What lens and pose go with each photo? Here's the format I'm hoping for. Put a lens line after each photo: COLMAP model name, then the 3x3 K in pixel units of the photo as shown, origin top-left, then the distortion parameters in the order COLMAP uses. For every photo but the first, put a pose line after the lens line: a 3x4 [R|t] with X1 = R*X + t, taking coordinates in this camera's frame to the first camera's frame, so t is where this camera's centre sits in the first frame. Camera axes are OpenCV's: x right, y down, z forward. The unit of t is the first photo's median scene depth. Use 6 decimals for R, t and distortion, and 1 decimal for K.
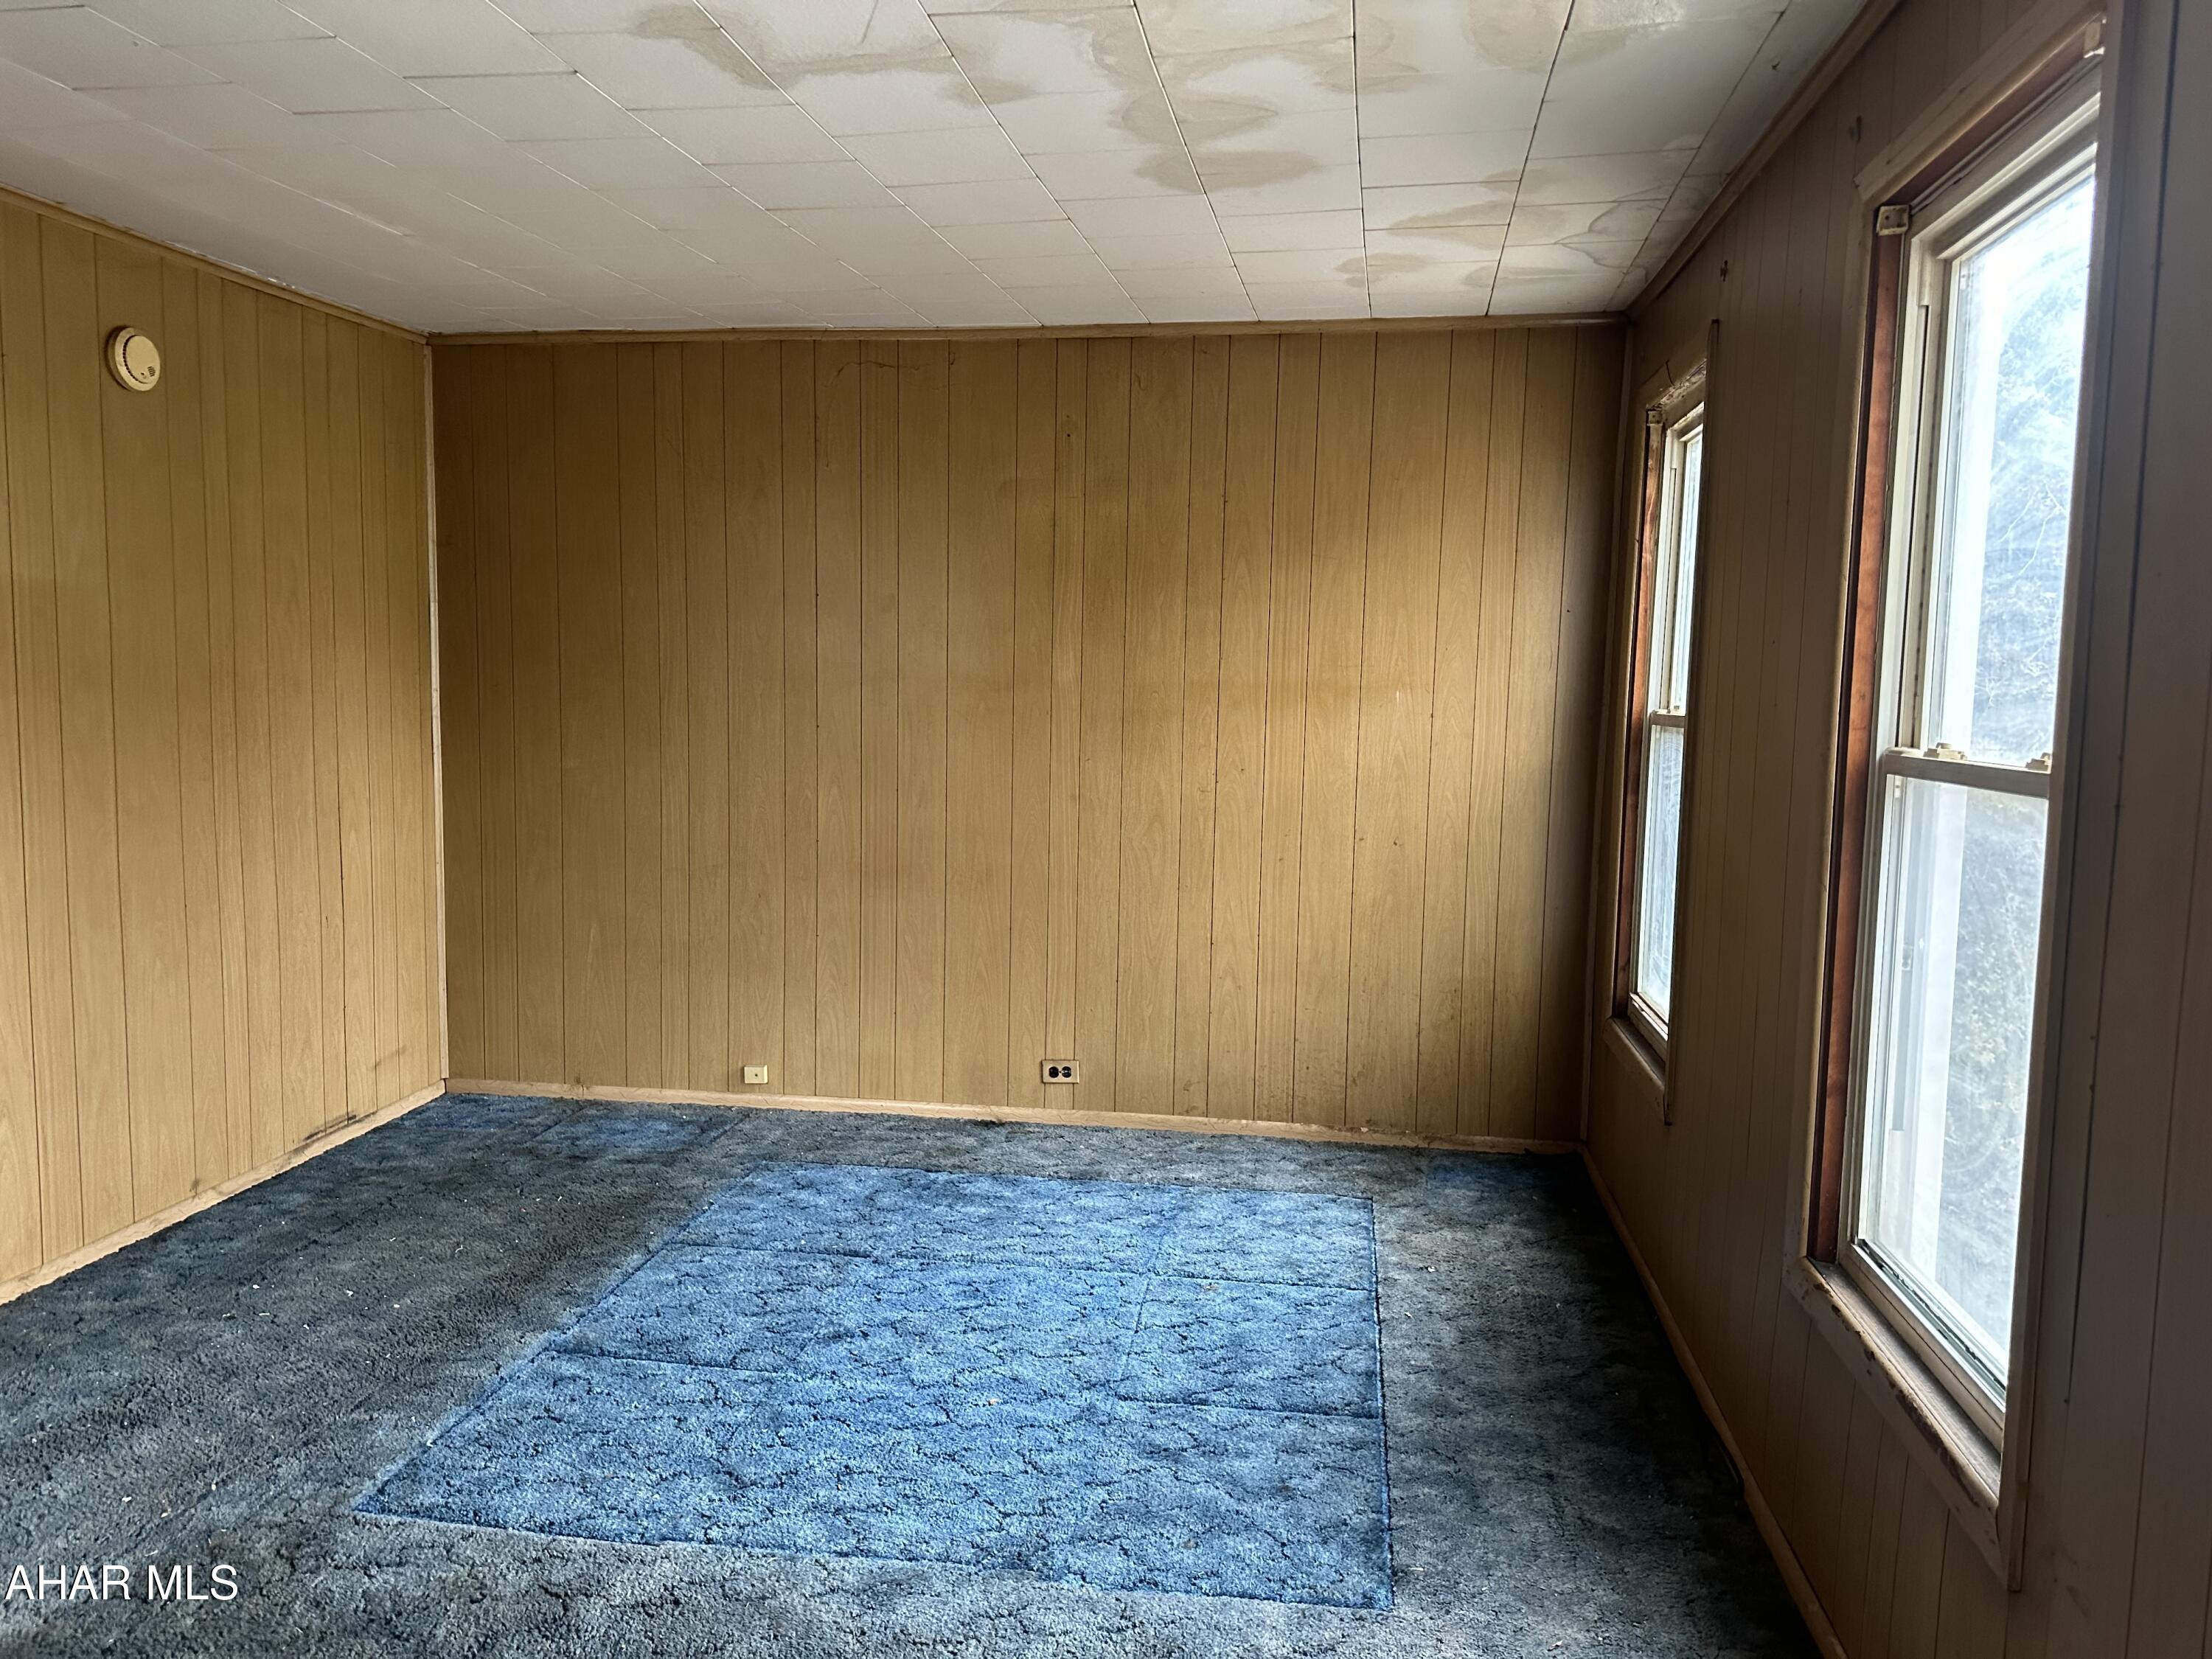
lens RADIAL K [[1549.9, 0, 1114.5], [0, 1549.9, 832.1], [0, 0, 1]] dist [0.004473, -0.002013]
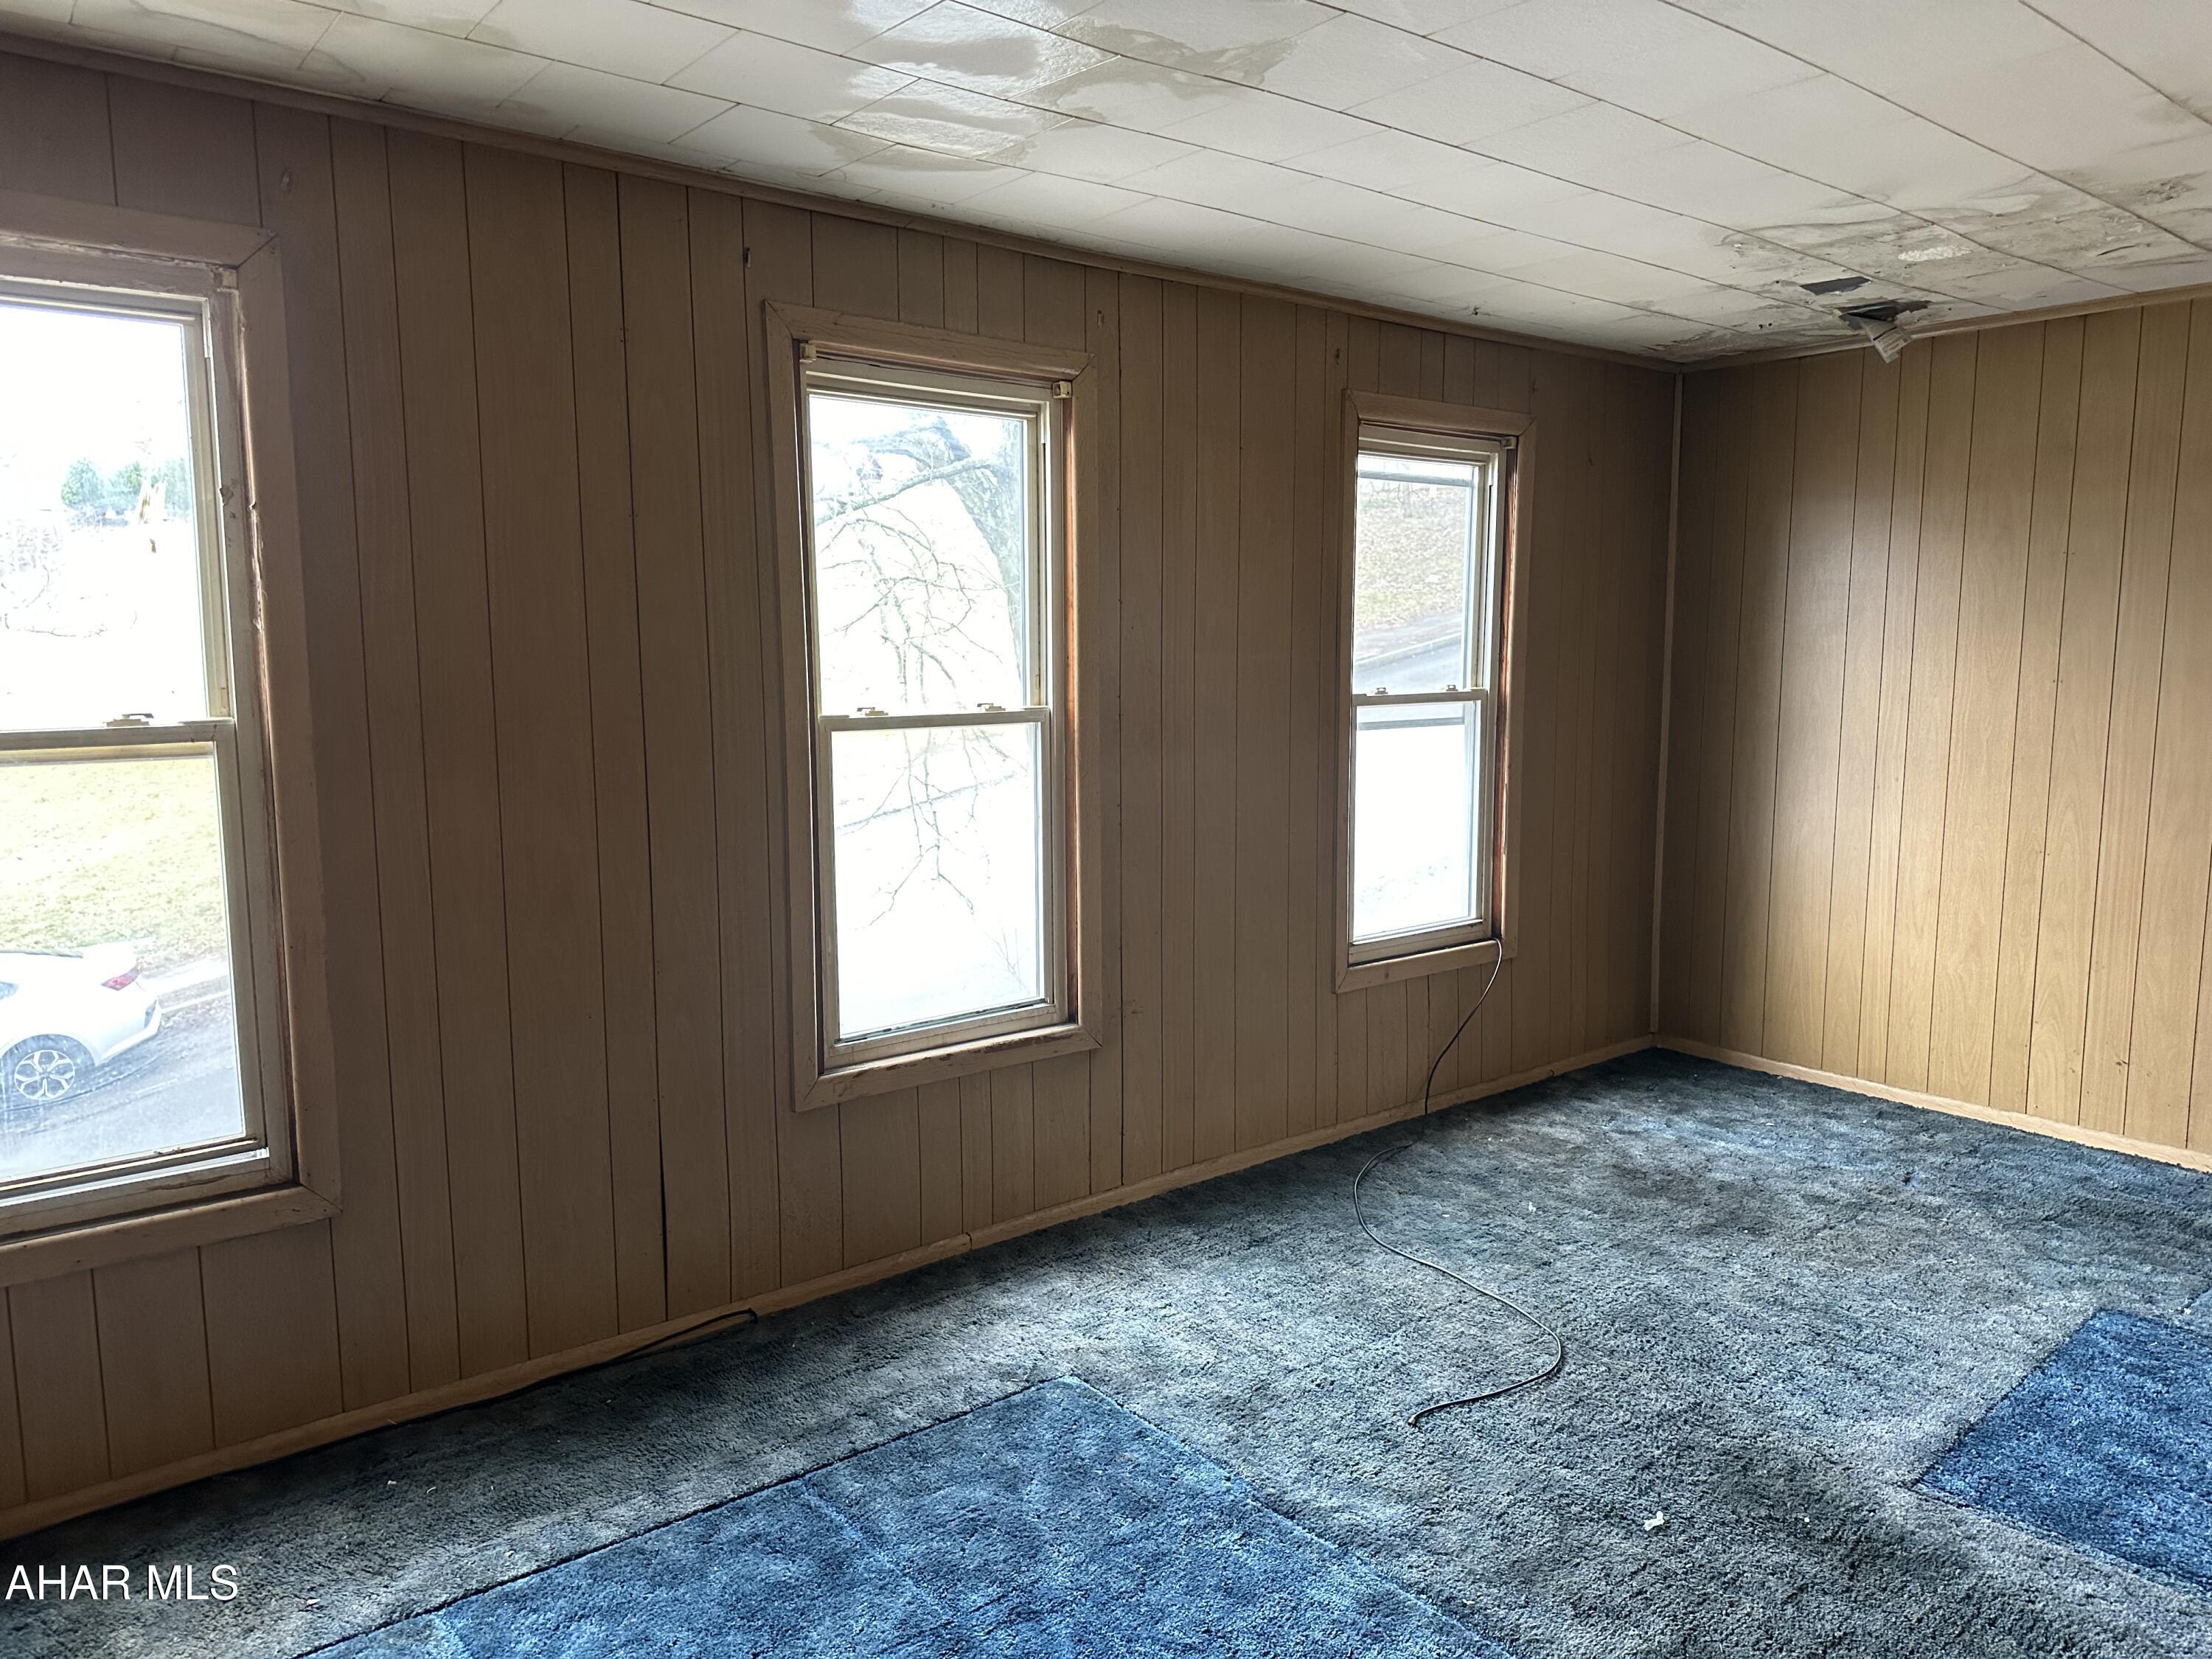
lens RADIAL K [[1549.9, 0, 1114.5], [0, 1549.9, 832.1], [0, 0, 1]] dist [0.004473, -0.002013]
pose [[-0.742959, -0.103931, 0.661219, -0.535615], [0.052243, 0.975853, 0.212087, -0.185844], [-0.667295, 0.192116, -0.719589, 1.441332]]
